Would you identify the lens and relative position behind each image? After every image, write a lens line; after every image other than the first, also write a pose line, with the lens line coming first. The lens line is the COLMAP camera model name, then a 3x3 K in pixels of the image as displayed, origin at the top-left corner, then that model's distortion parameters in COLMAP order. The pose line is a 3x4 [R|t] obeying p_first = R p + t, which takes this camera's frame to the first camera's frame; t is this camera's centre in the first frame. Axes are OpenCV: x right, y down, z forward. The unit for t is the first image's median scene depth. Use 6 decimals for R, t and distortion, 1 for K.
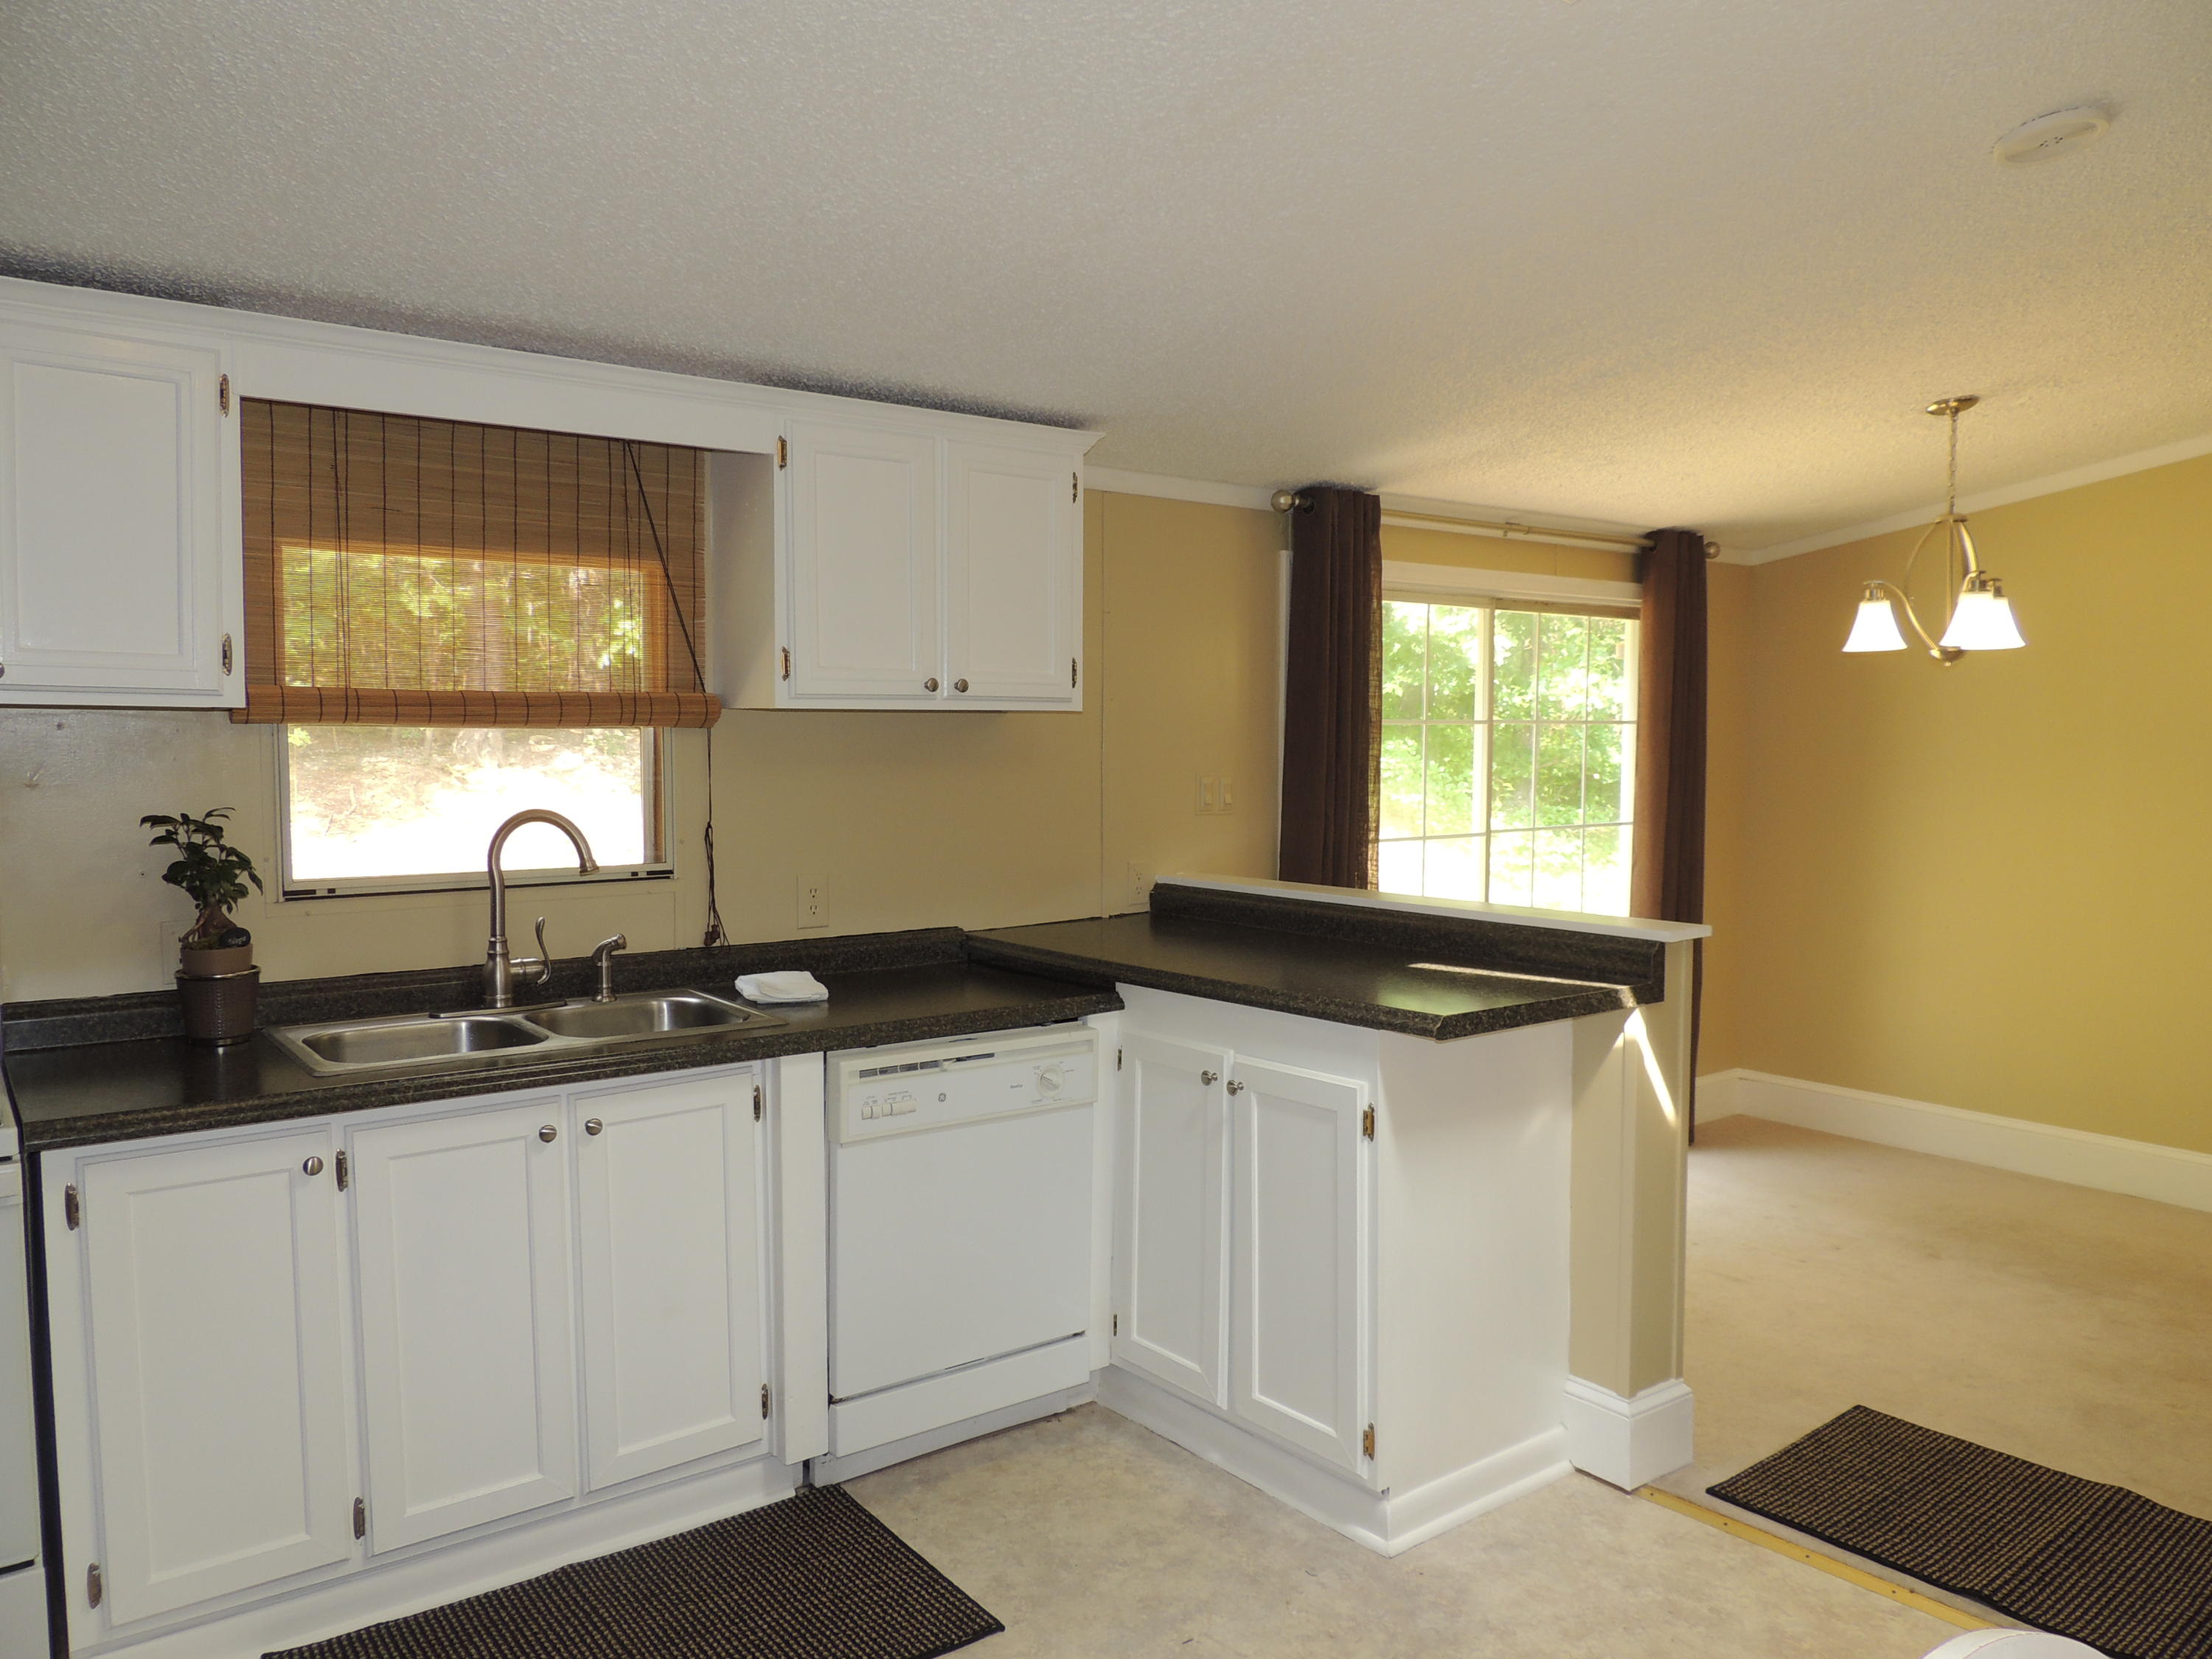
lens RADIAL K [[1580.2, 0, 1086.9], [0, 1580.2, 837.3], [0, 0, 1]] dist [-0.012031, -0.004013]
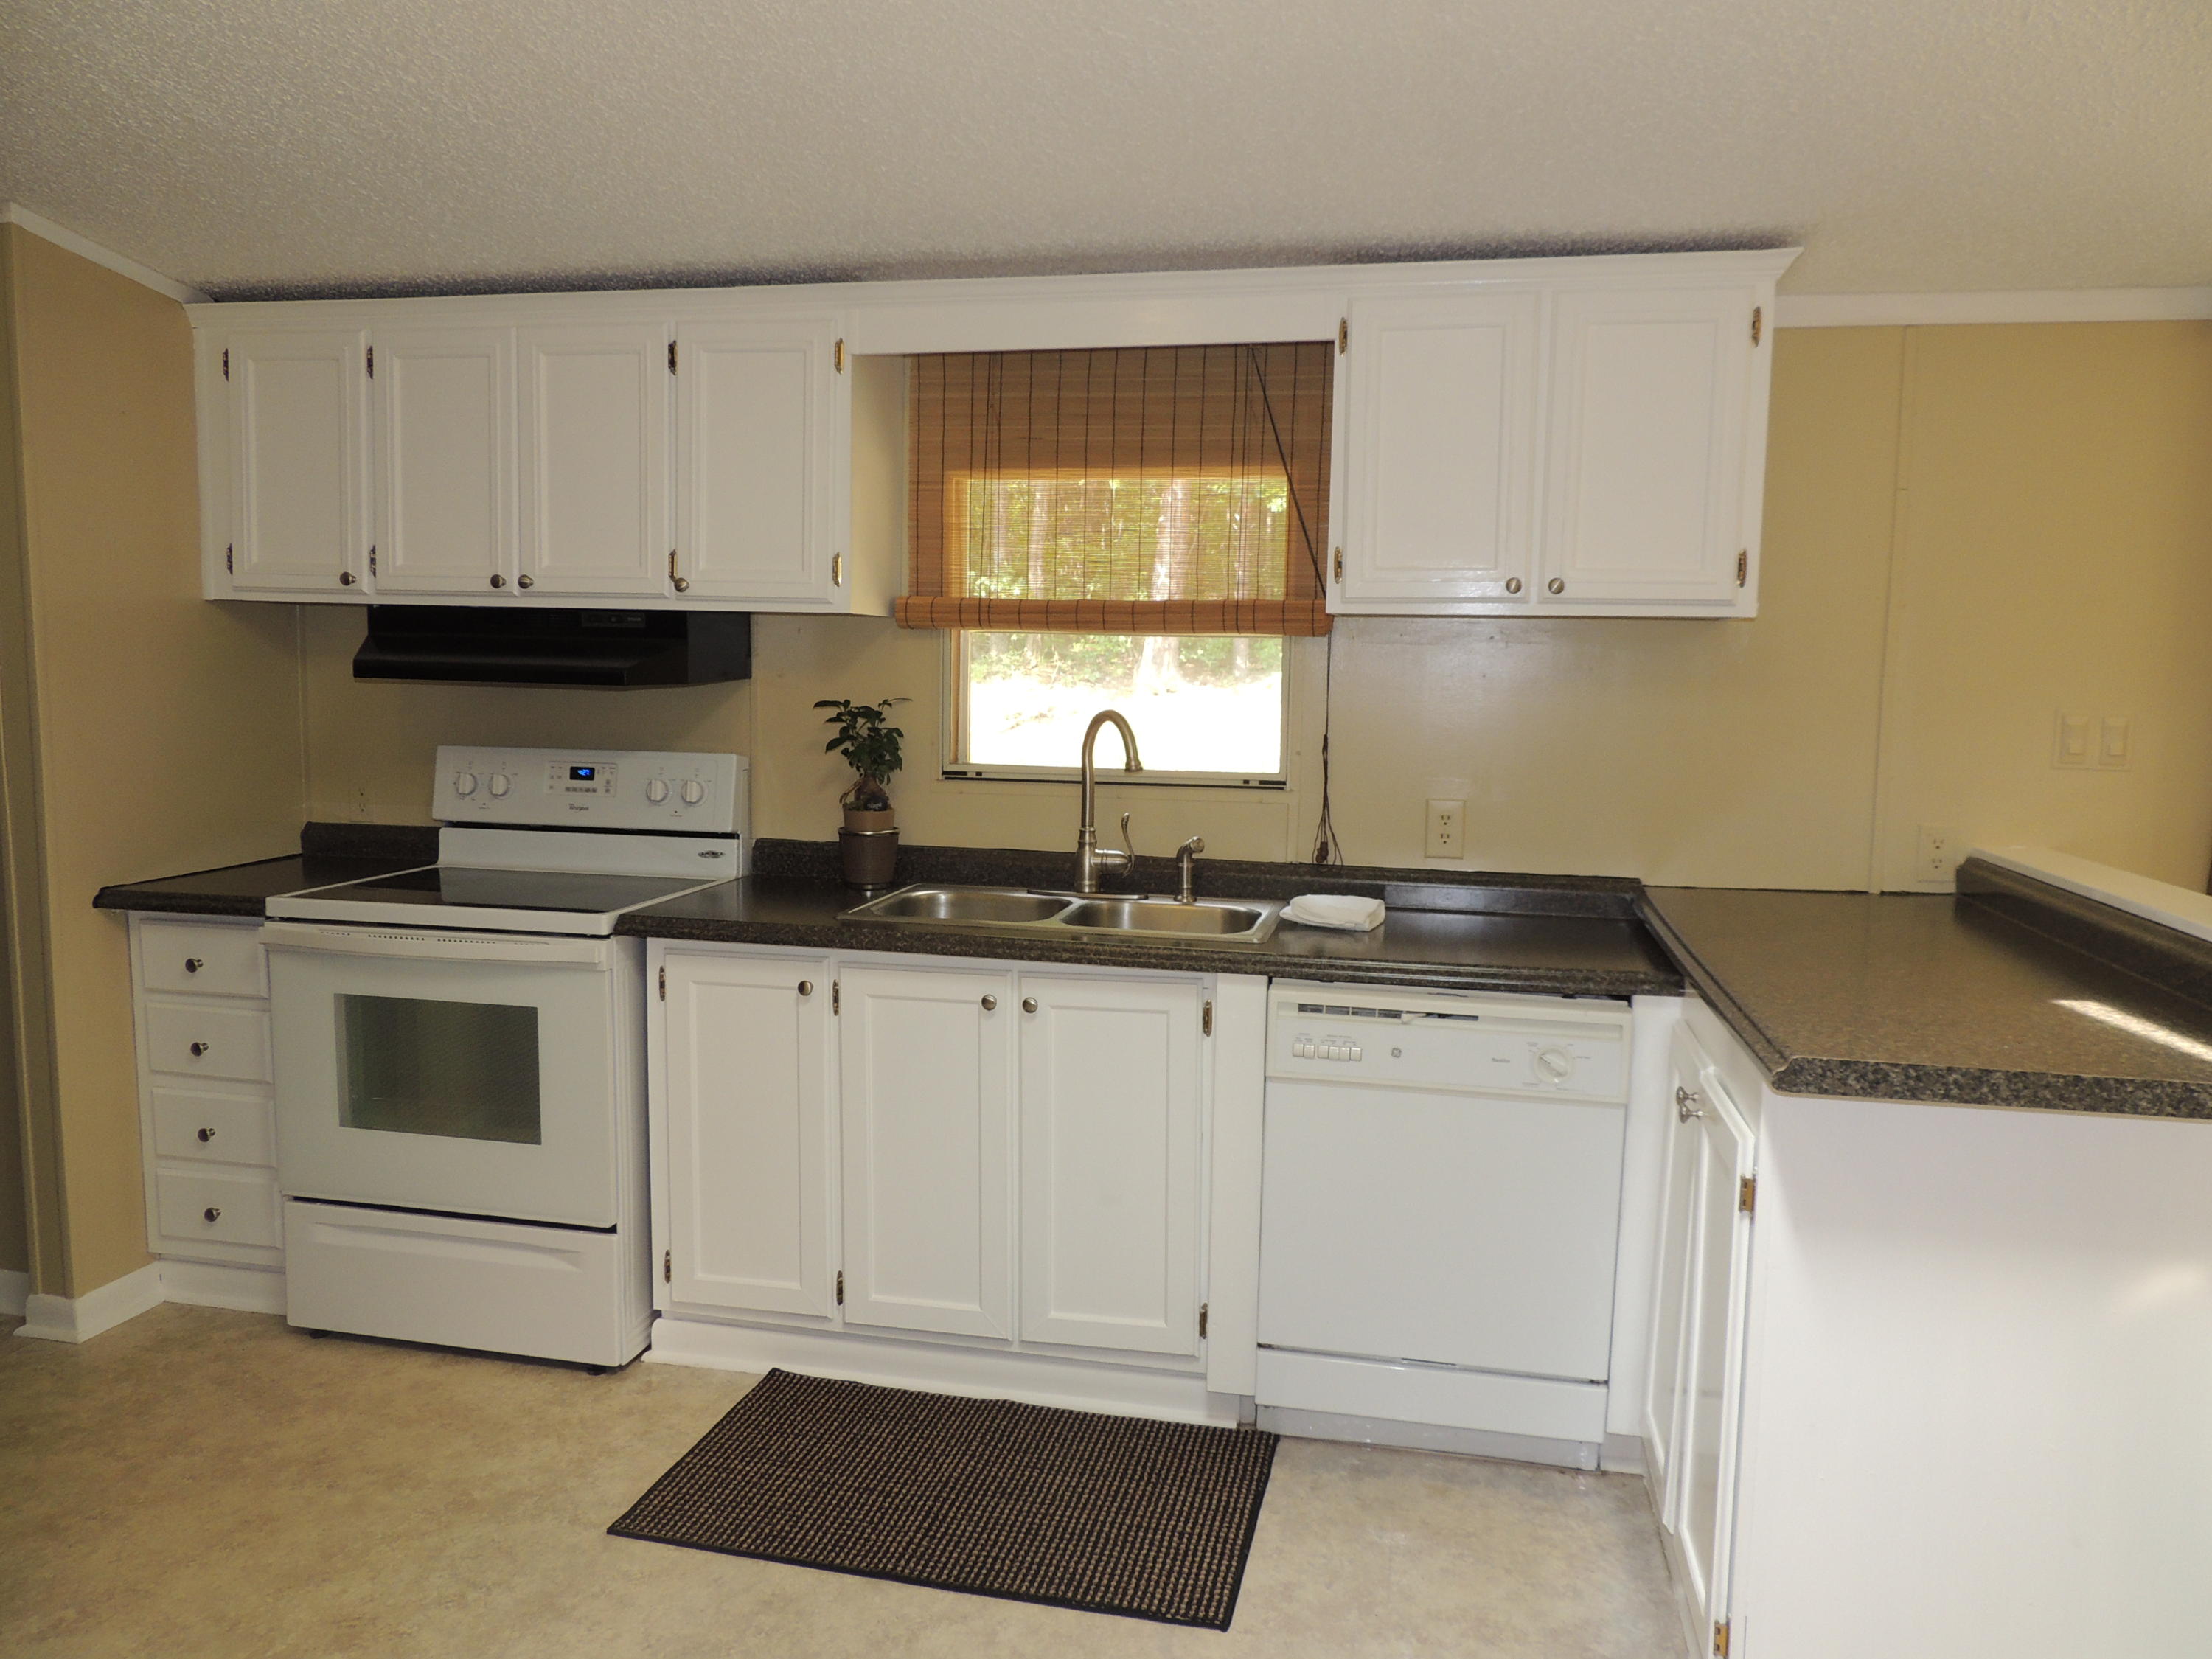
lens RADIAL K [[1580.2, 0, 1084.9], [0, 1580.2, 826.6], [0, 0, 1]] dist [-0.012031, -0.004013]
pose [[0.651323, 0.088841, -0.753582, 0.446124], [-0.064339, 0.996012, 0.061812, -0.004579], [0.756068, 0.008225, 0.654441, 0.289193]]
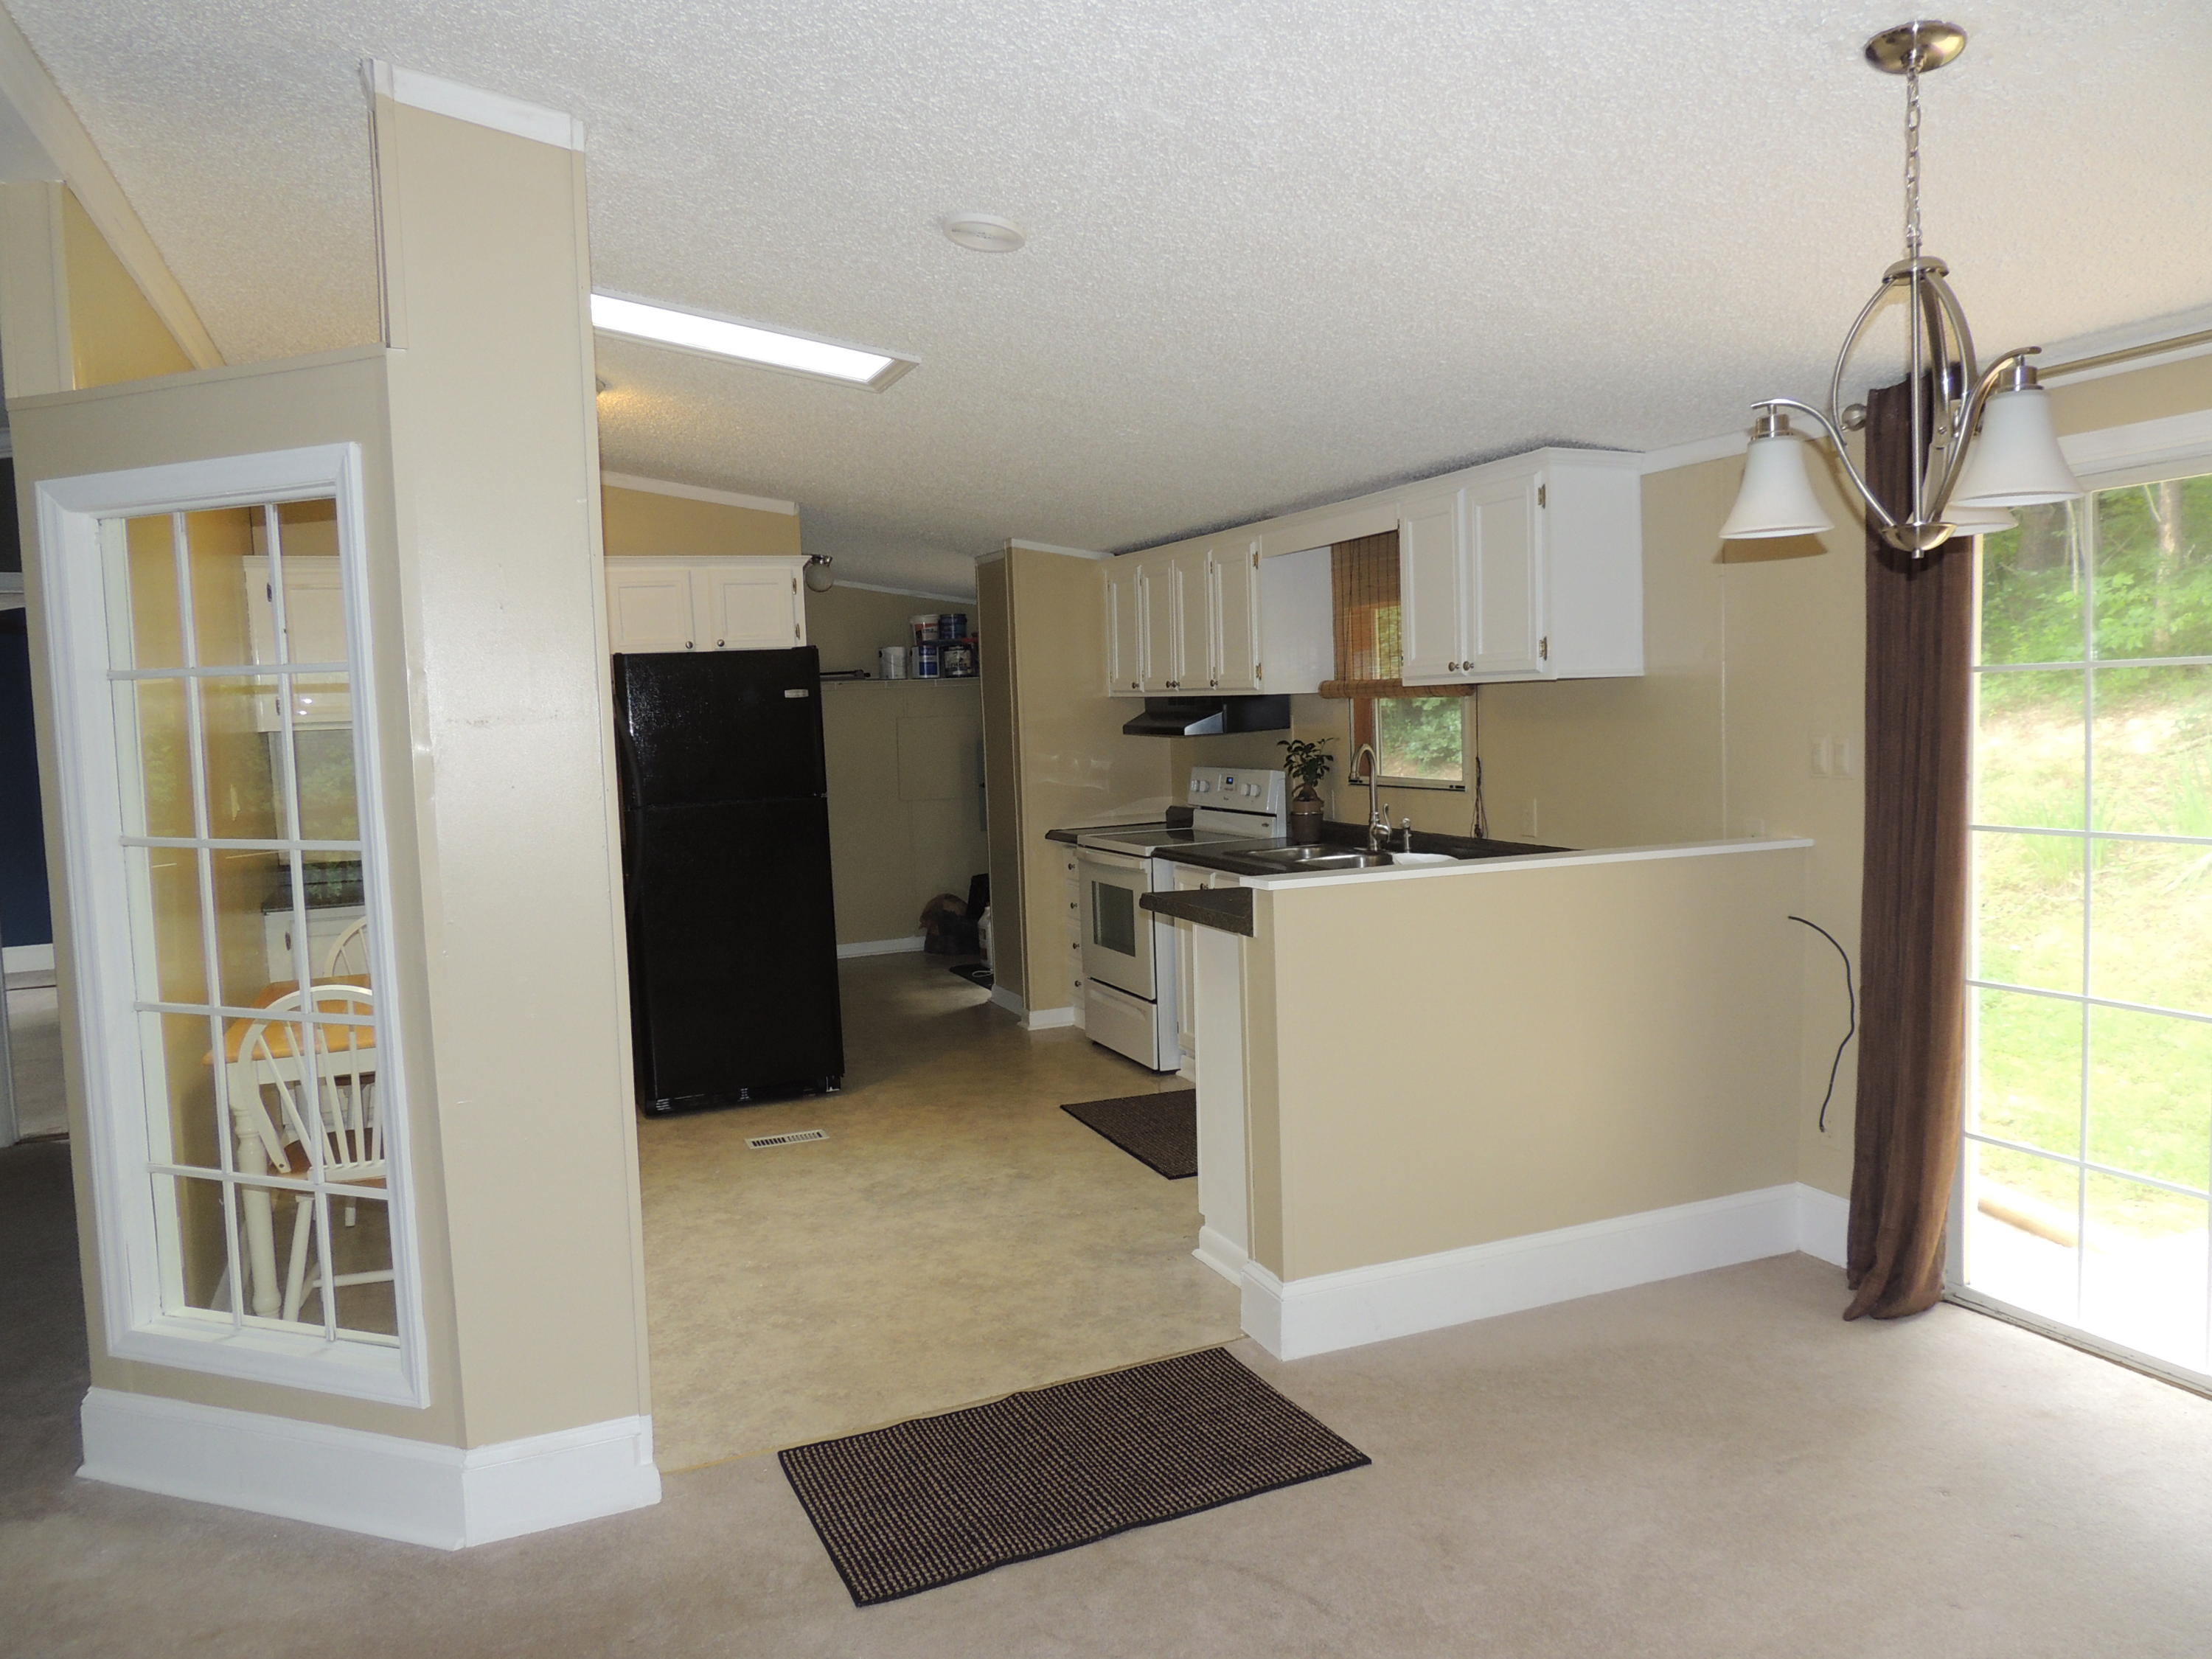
lens RADIAL K [[1580.2, 0, 1117.4], [0, 1580.2, 824.7], [0, 0, 1]] dist [-0.012031, -0.004013]
pose [[-0.238974, 0.077713, -0.967911, 1.507709], [-0.034261, 0.995497, 0.088387, -0.076986], [0.970421, 0.054284, -0.235236, 1.151030]]
